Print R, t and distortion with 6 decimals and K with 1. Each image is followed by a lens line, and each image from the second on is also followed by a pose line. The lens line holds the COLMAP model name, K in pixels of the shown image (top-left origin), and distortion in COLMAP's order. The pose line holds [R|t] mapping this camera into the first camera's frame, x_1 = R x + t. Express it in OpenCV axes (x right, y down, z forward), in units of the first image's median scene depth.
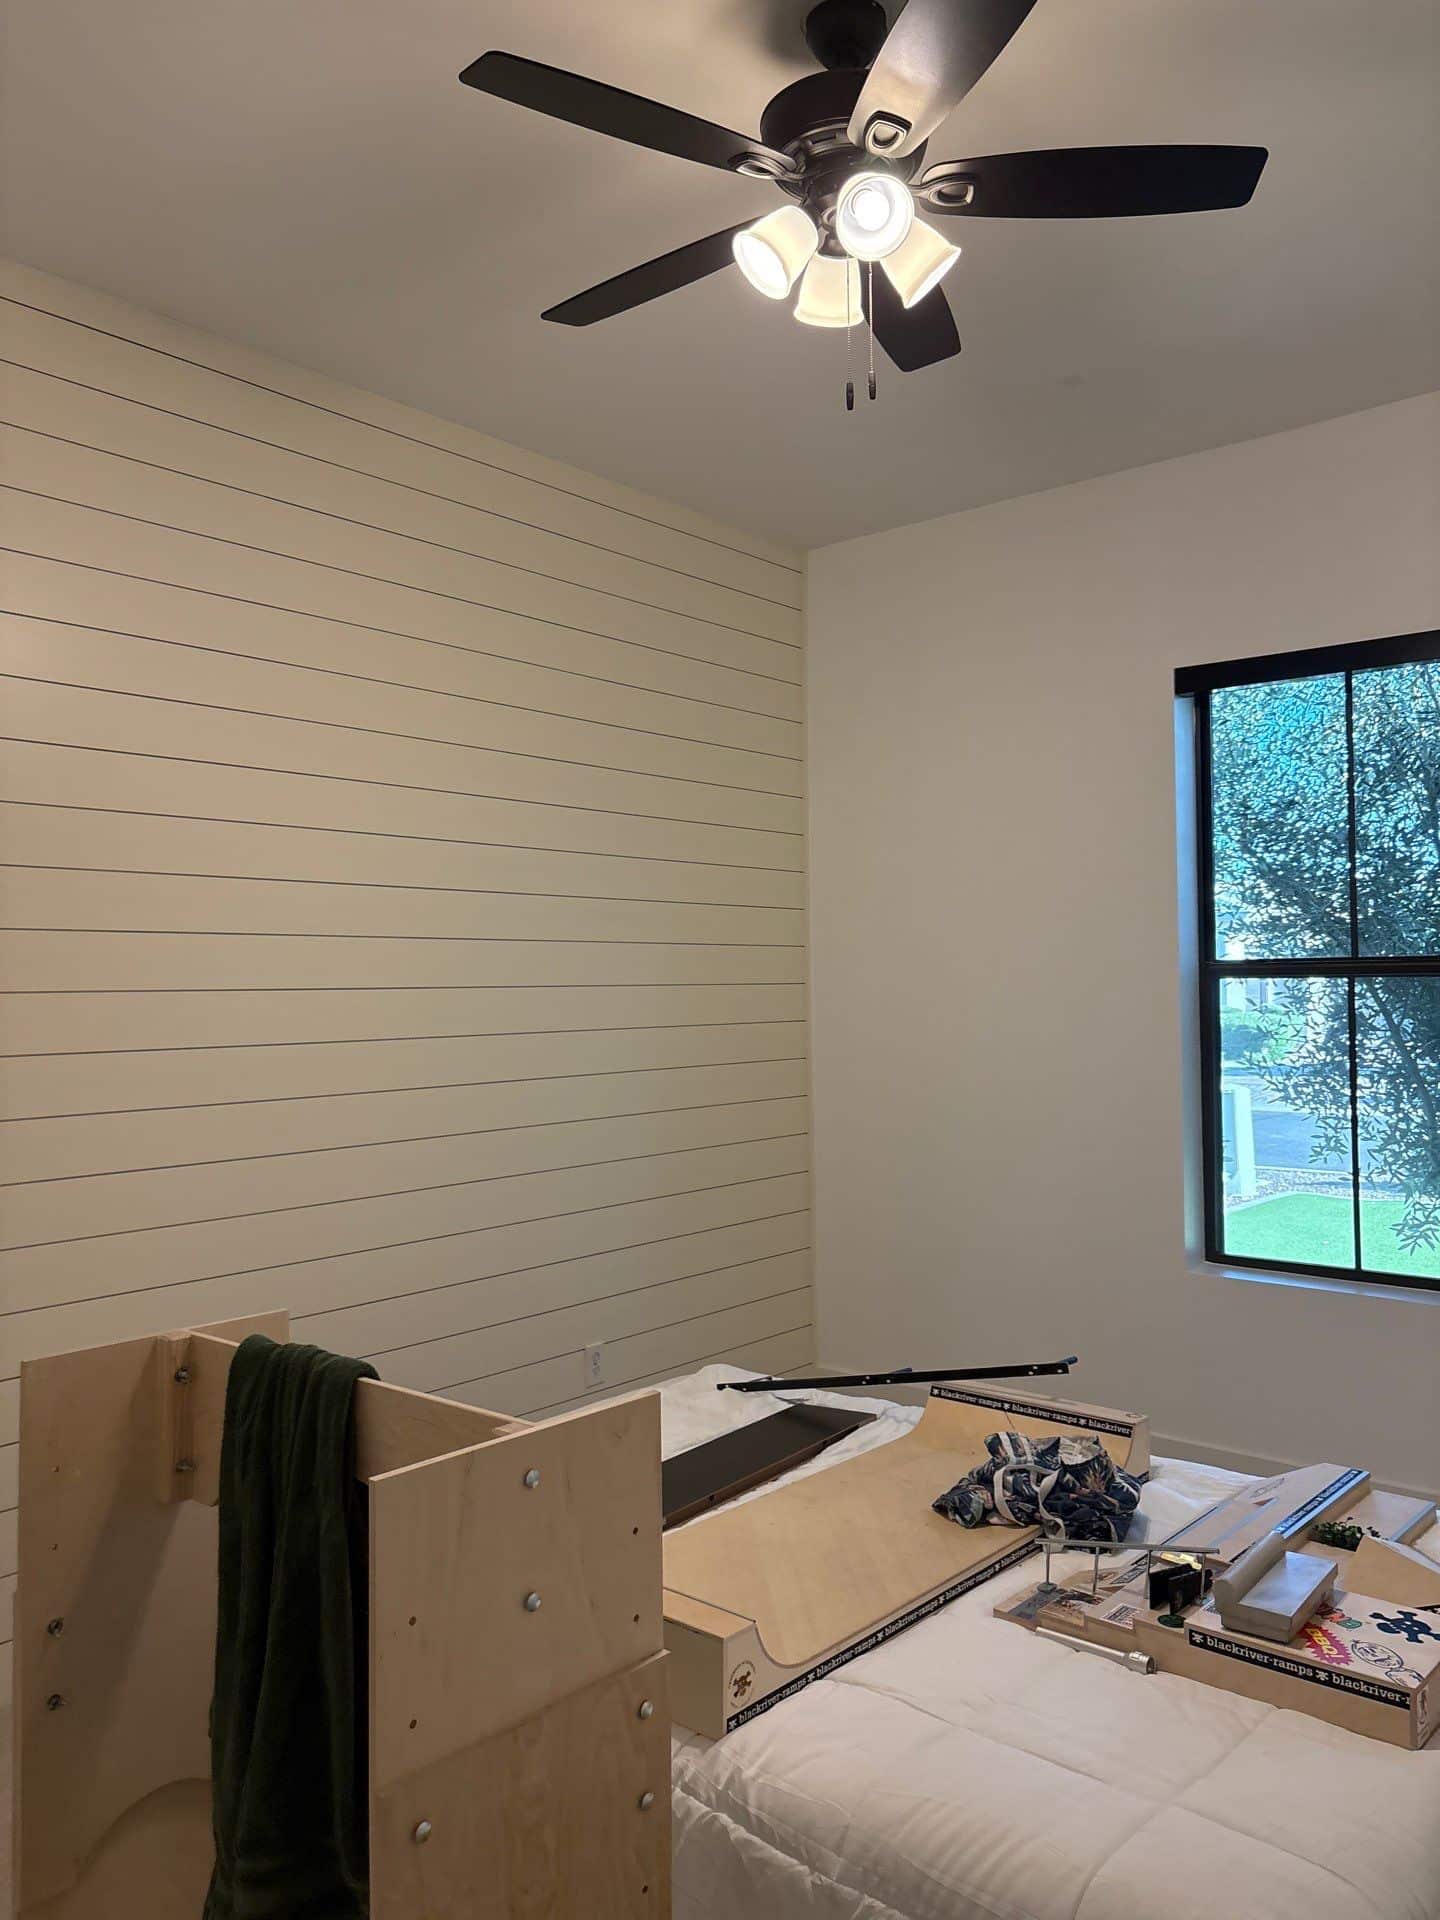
lens RADIAL K [[1446.4, 0, 713.1], [0, 1446.4, 948.0], [0, 0, 1]] dist [0.039258, -0.044066]
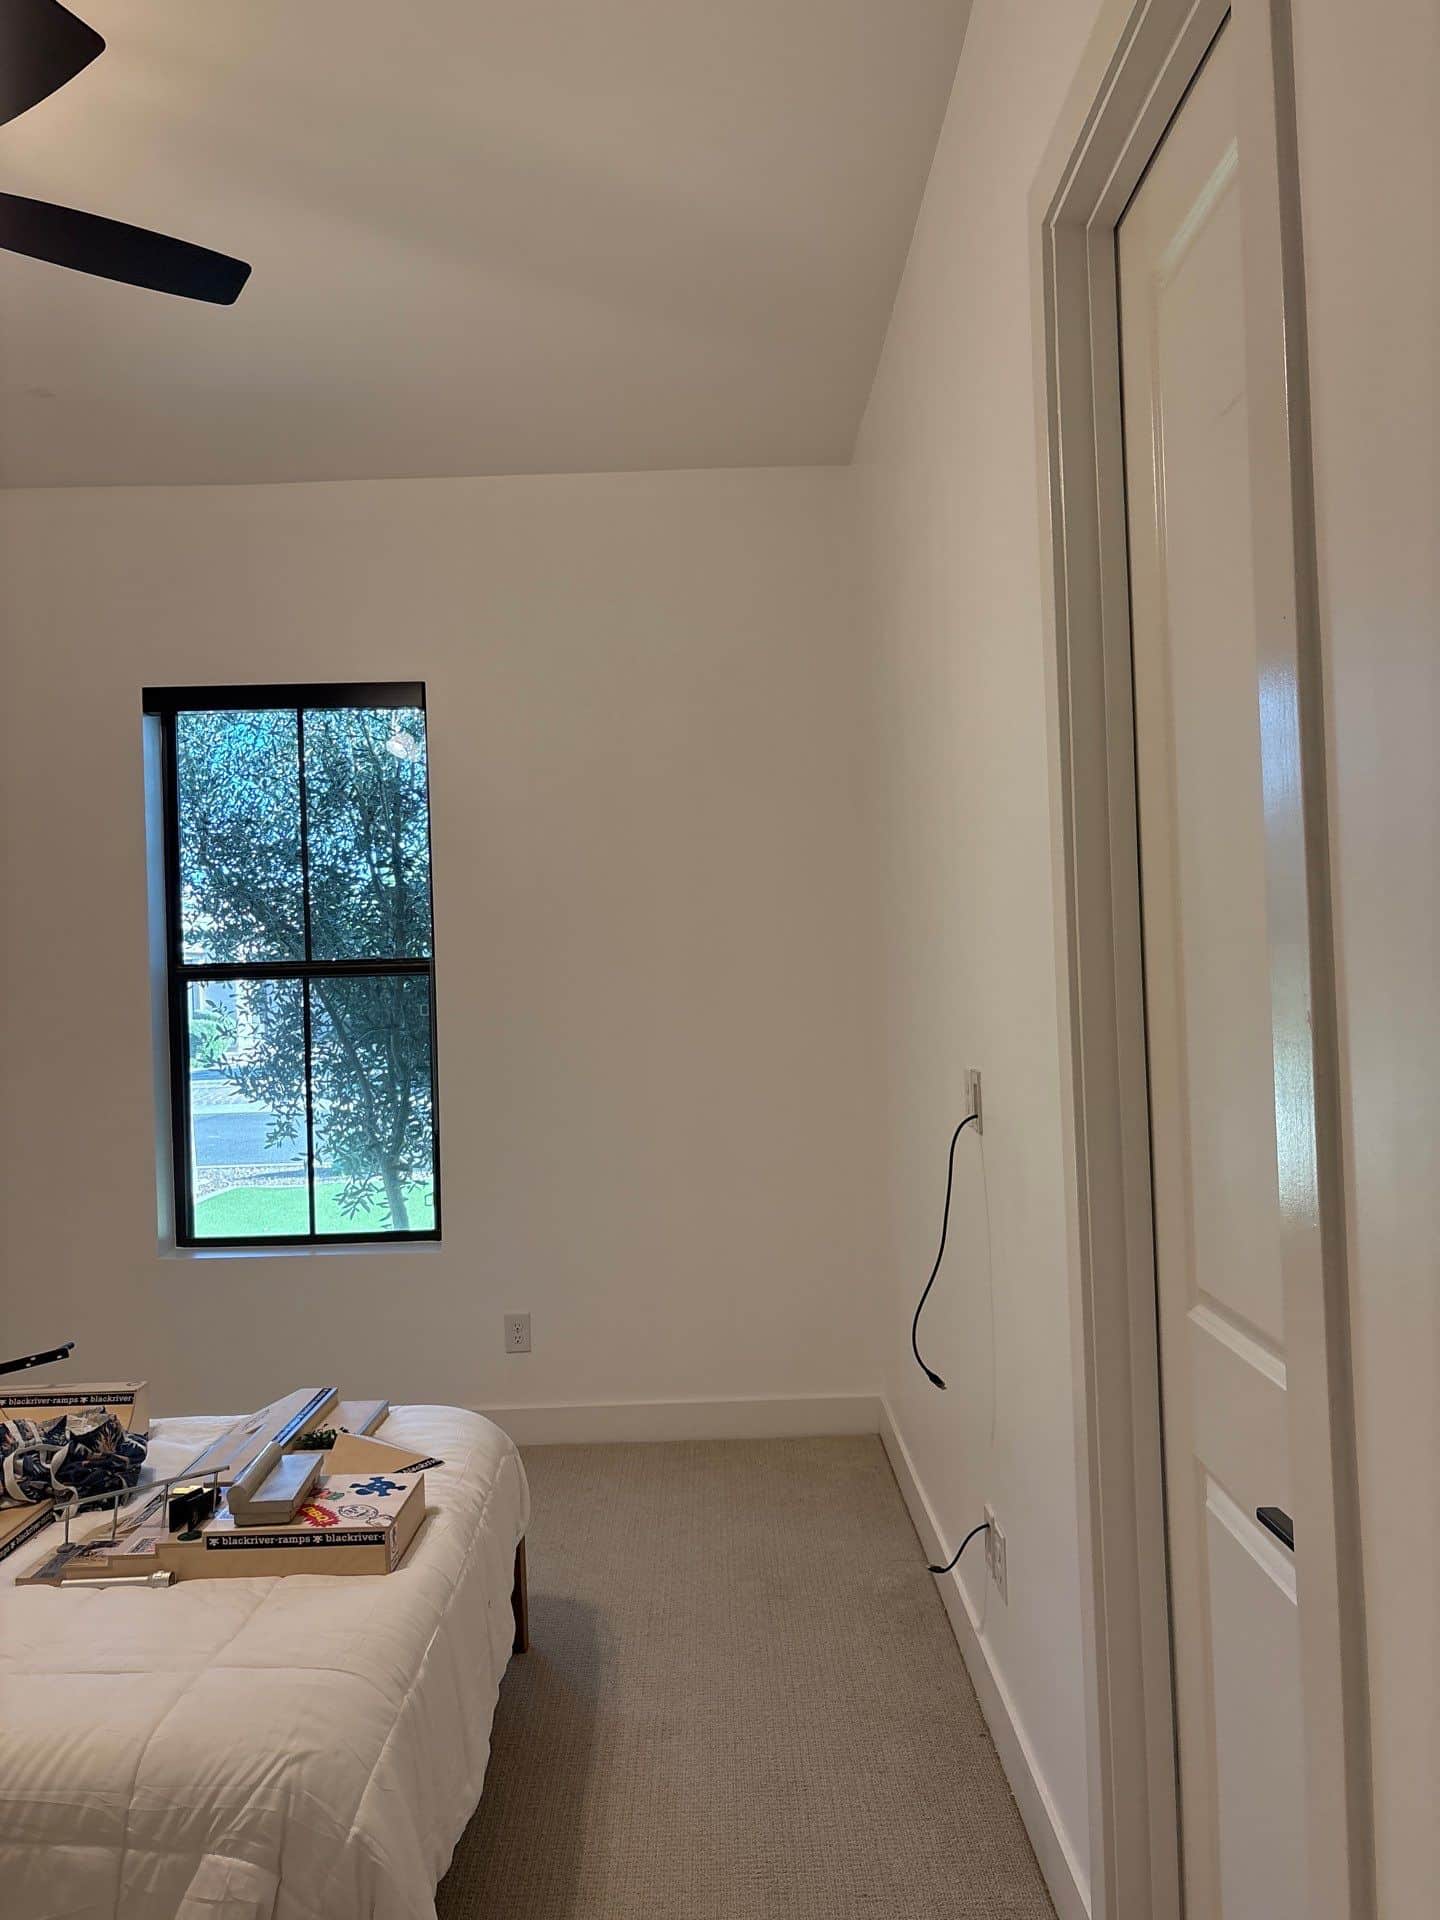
lens RADIAL K [[1446.4, 0, 719.4], [0, 1446.4, 957.2], [0, 0, 1]] dist [0.039258, -0.044066]
pose [[0.757565, -0.006616, 0.652726, -0.086758], [0.005715, 0.999978, 0.003502, 0.001931], [-0.652734, 0.001077, 0.757586, -0.107925]]
